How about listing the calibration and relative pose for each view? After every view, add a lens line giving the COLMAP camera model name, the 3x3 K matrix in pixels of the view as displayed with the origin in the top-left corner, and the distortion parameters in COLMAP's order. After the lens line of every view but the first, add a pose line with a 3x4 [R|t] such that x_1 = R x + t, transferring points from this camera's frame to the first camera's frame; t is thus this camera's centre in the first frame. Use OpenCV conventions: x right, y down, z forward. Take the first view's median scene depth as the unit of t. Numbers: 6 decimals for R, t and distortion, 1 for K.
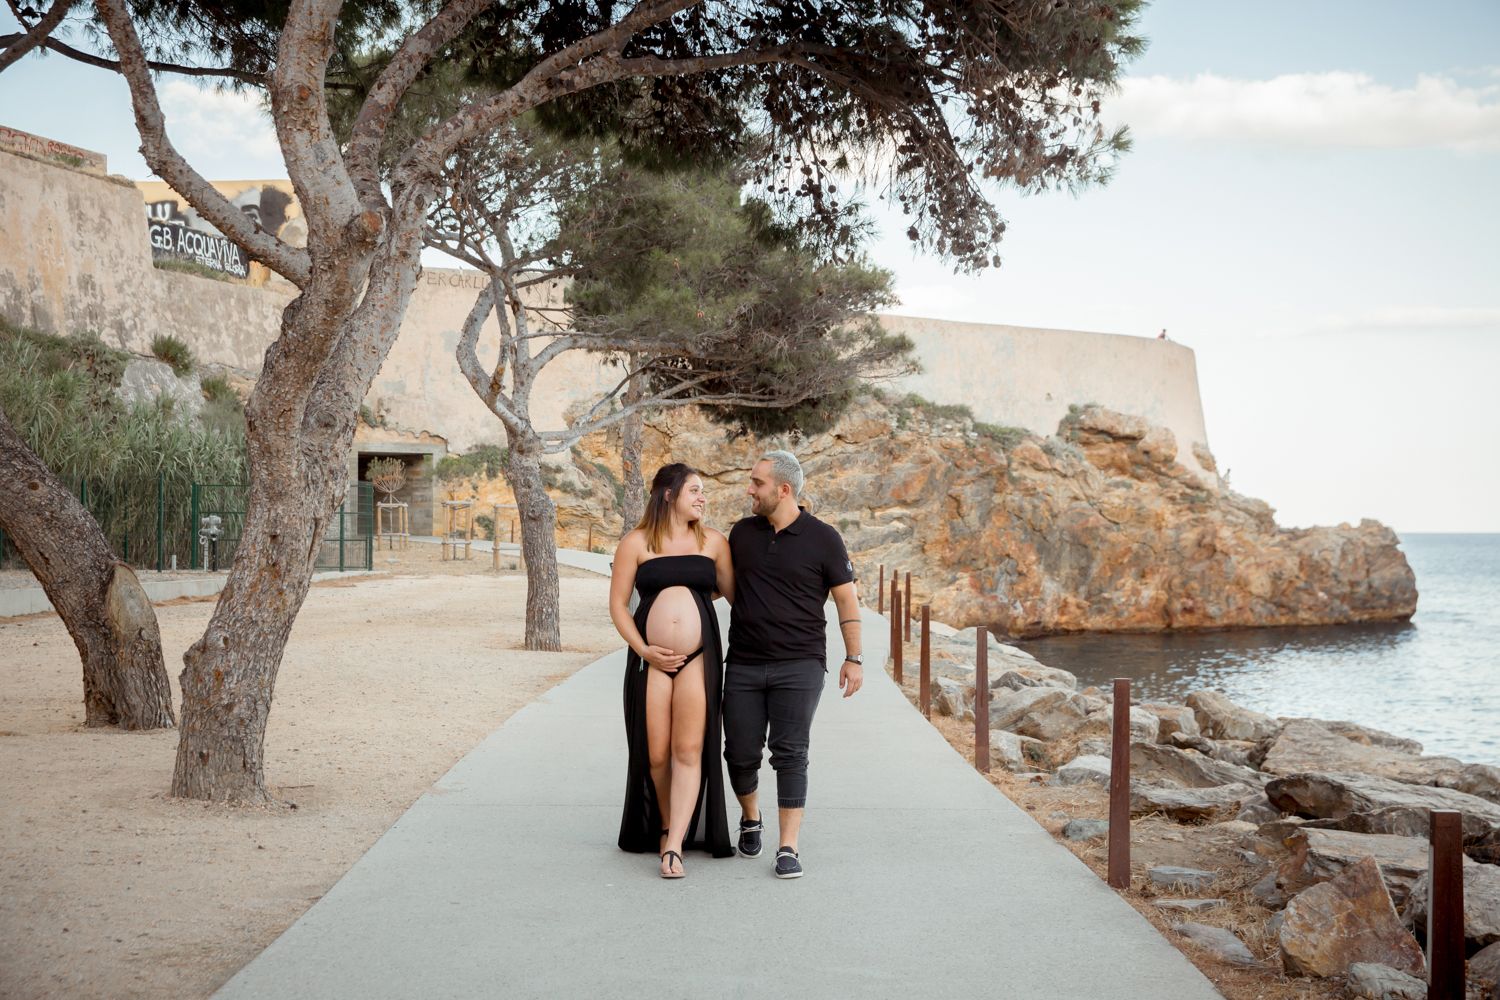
lens RADIAL K [[1899.1, 0, 780.0], [0, 1899.1, 461.2], [0, 0, 1]] dist [0.036587, 0.000000]
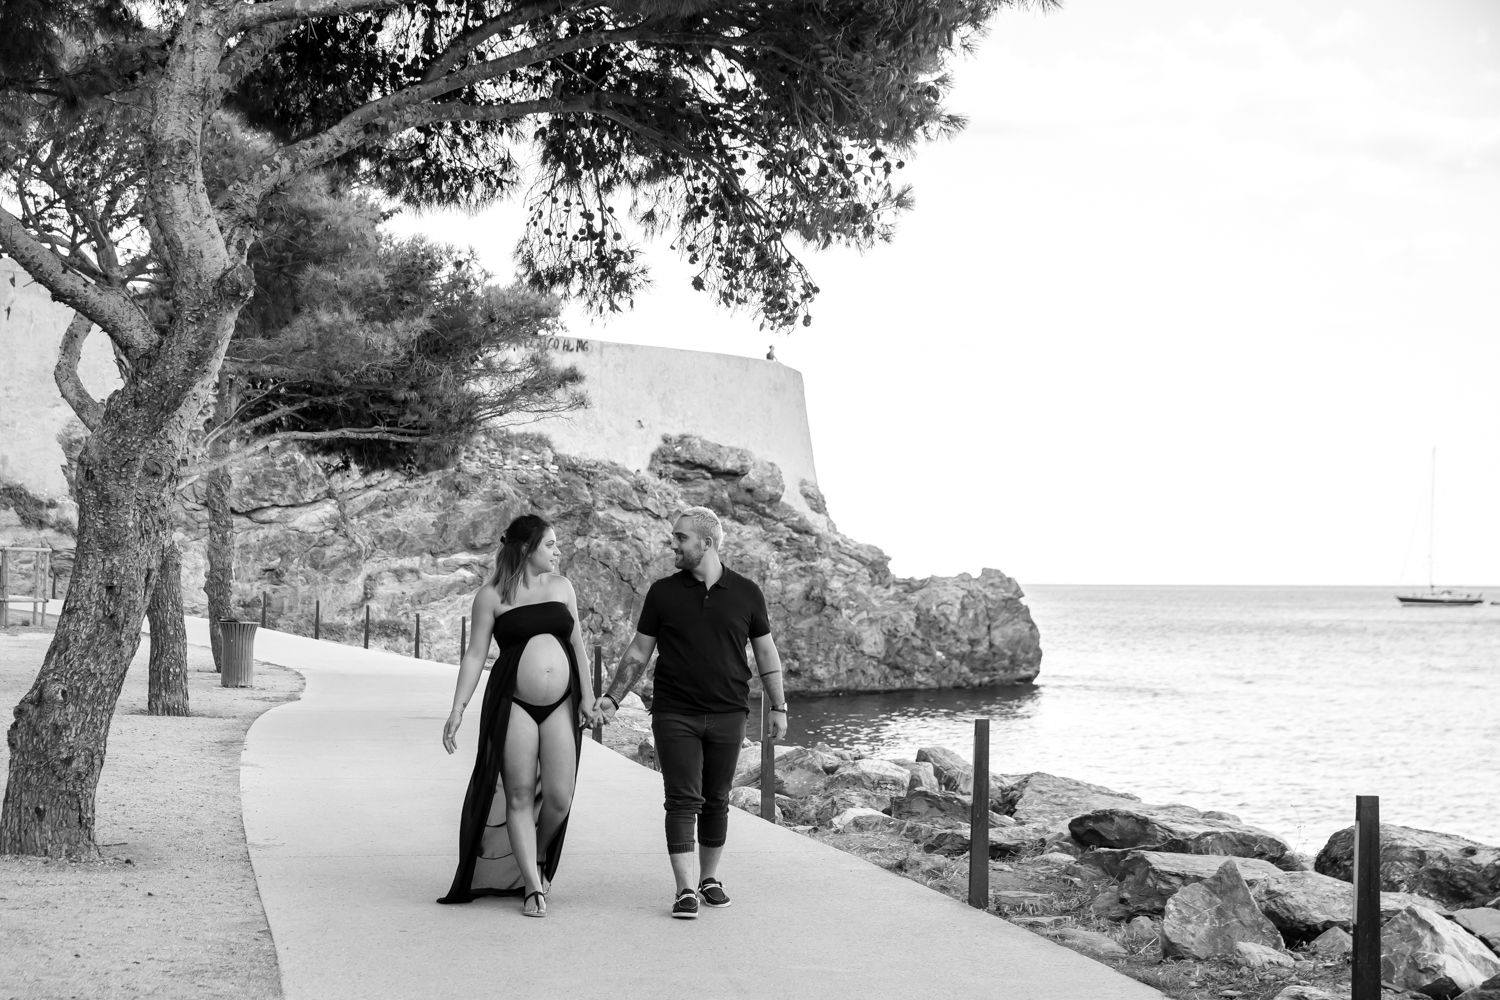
lens RADIAL K [[2248.9, 0, 748.0], [0, 2248.9, 507.5], [0, 0, 1]] dist [0.061037, 0.000000]
pose [[0.981494, 0.009985, 0.191232, -0.127568], [-0.010793, 0.999937, 0.003182, -0.006957], [-0.191188, -0.005187, 0.981540, -0.159479]]
